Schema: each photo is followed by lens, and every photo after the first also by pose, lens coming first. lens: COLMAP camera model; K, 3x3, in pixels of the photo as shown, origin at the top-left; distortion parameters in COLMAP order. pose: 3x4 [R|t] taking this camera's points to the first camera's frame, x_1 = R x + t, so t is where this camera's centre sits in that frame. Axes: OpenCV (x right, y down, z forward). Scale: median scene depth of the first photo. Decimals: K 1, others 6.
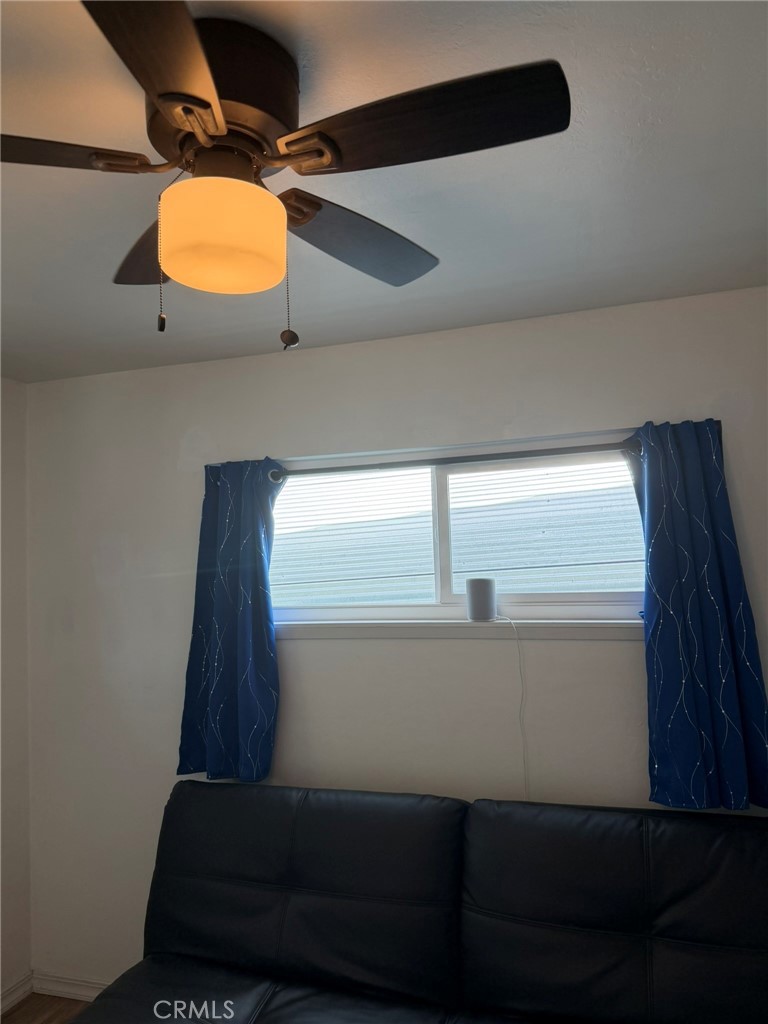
lens RADIAL K [[710.4, 0, 381.0], [0, 710.4, 517.8], [0, 0, 1]] dist [0.088460, -0.112897]
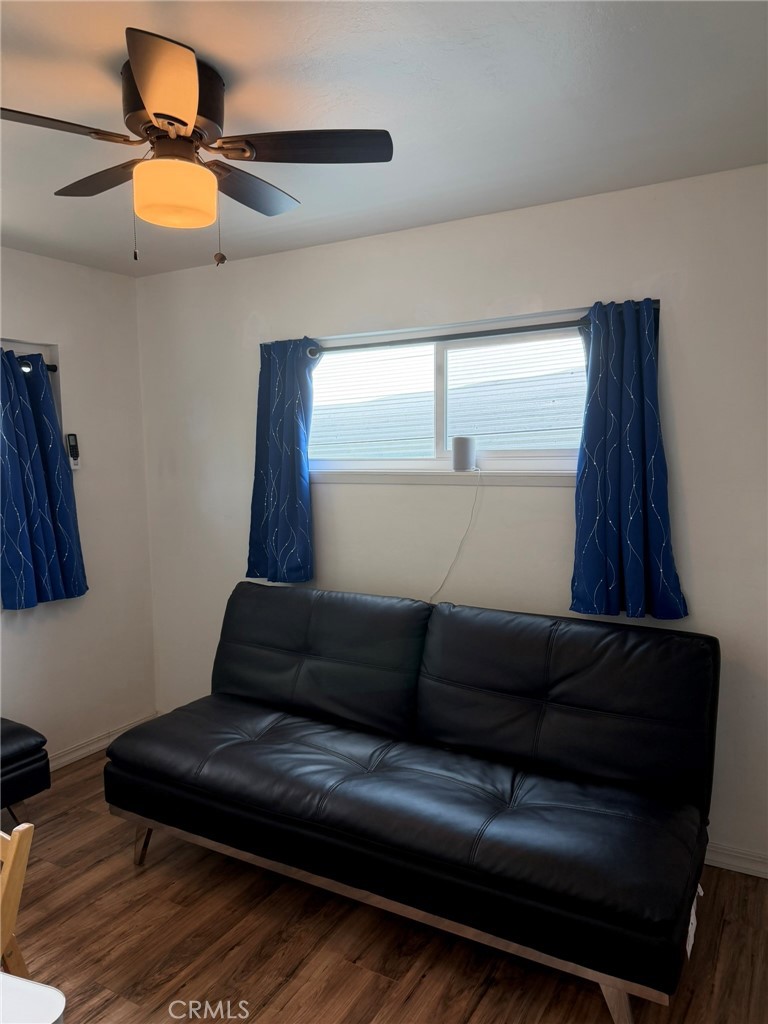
lens RADIAL K [[726.3, 0, 382.6], [0, 726.3, 508.7], [0, 0, 1]] dist [-0.000647, -0.006234]
pose [[0.973766, 0.039138, -0.224162, 0.290846], [-0.005209, 0.988673, 0.149992, 0.021897], [0.227493, -0.144890, 0.962940, -0.246671]]
